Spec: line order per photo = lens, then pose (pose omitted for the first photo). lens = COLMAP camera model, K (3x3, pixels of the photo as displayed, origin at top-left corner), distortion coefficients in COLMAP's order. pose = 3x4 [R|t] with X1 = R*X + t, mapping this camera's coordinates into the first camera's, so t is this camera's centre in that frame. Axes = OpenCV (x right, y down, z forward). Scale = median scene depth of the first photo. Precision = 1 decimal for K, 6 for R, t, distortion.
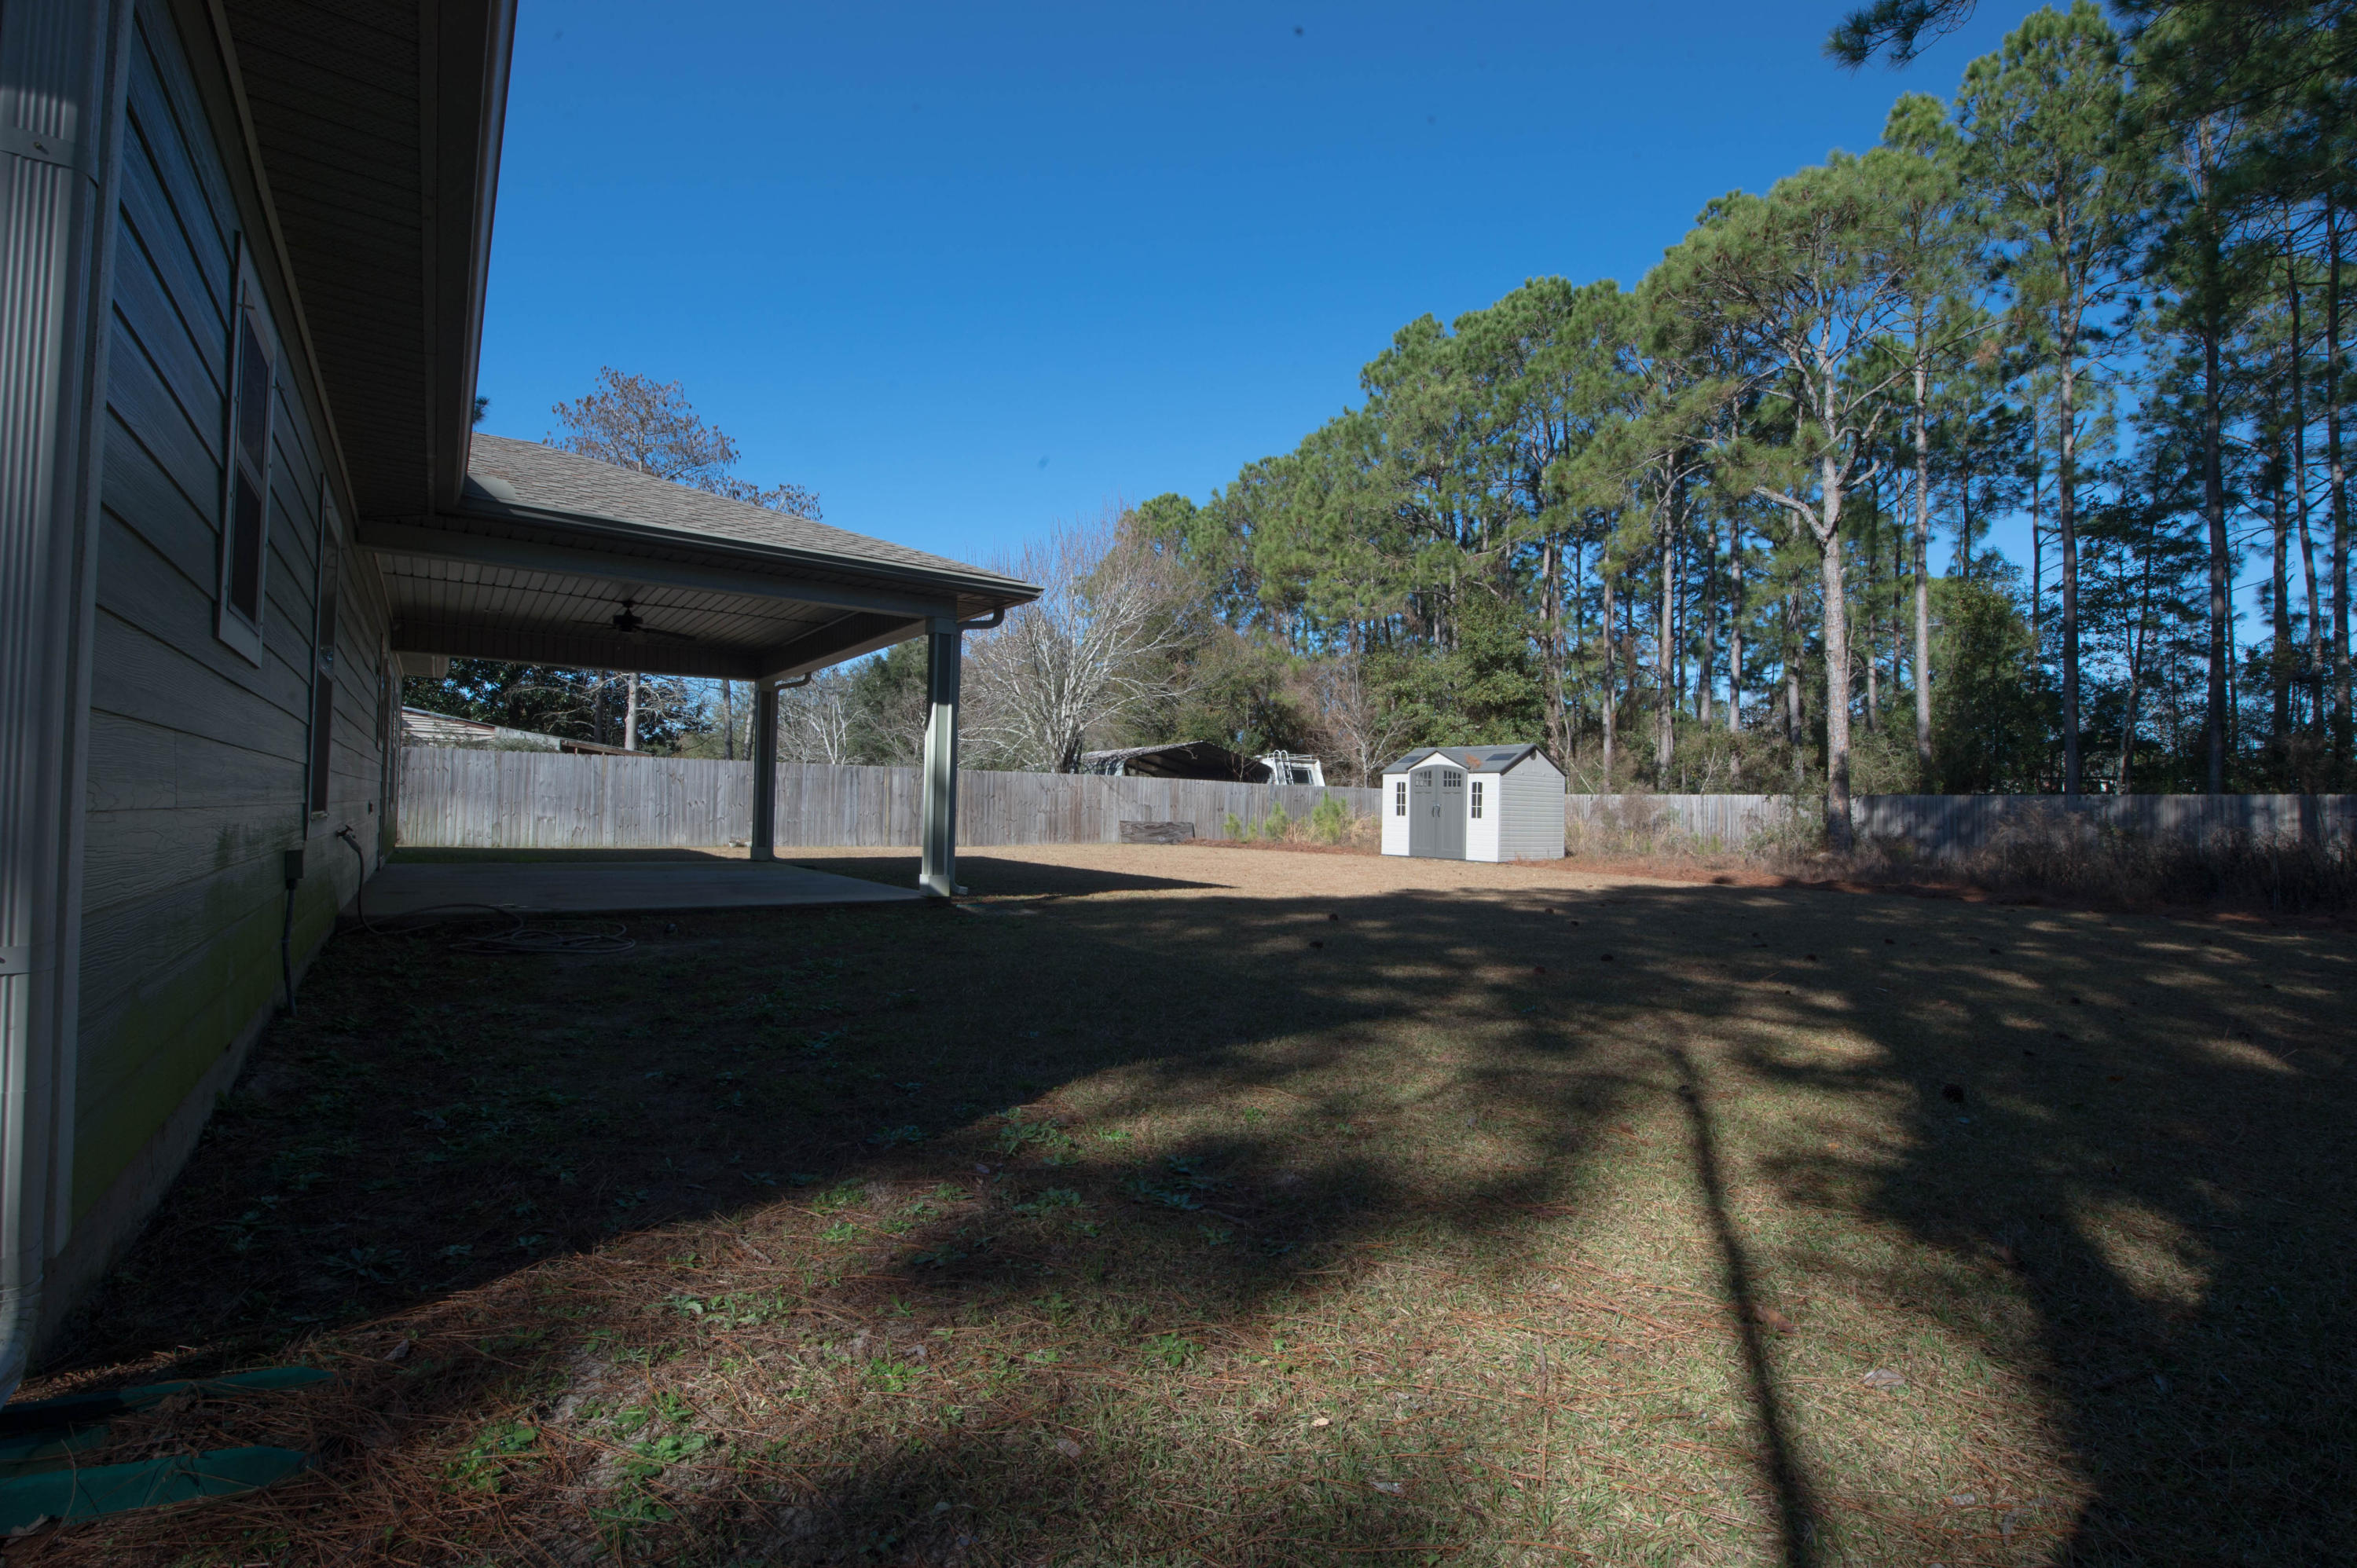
lens RADIAL K [[1027.0, 0, 1178.6], [0, 1027.0, 777.0], [0, 0, 1]] dist [-0.006393, -0.006893]
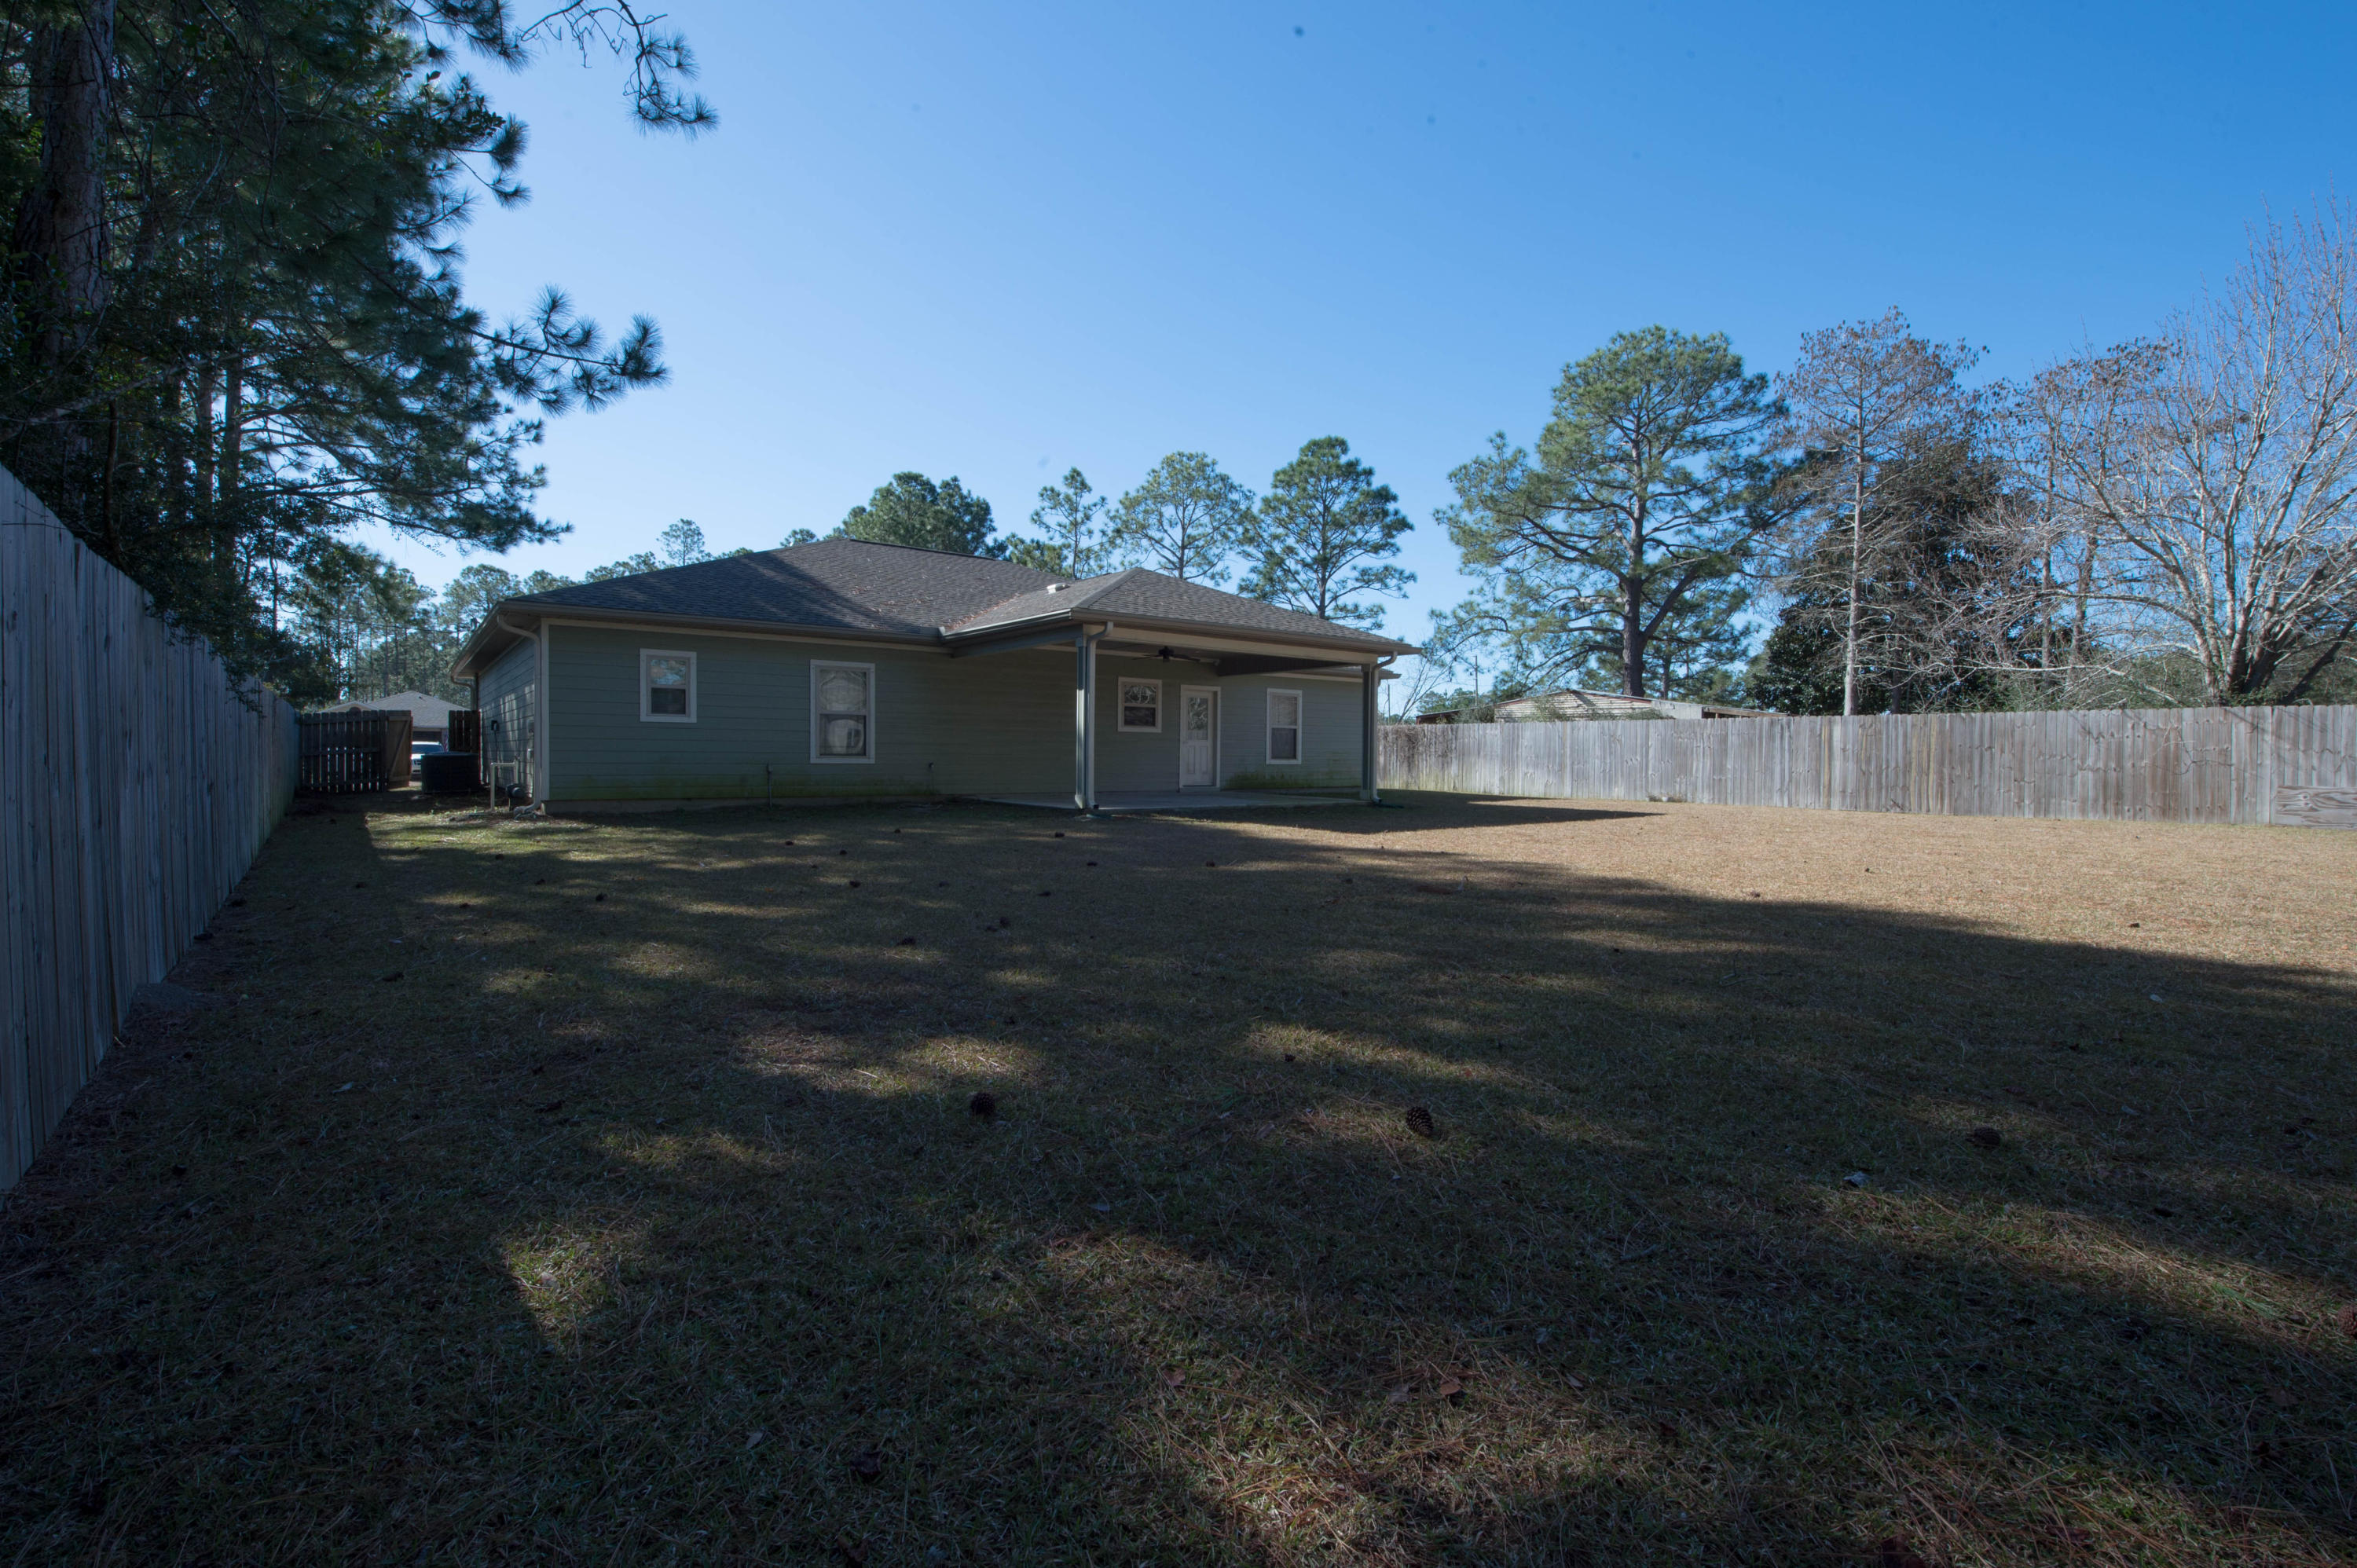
lens RADIAL K [[1027.0, 0, 1178.6], [0, 1027.0, 777.0], [0, 0, 1]] dist [-0.006393, -0.006893]
pose [[0.064536, 0.002741, -0.997912, 0.539440], [0.023517, 0.999714, 0.004267, 0.024755], [0.997638, -0.023744, 0.064453, 0.421564]]
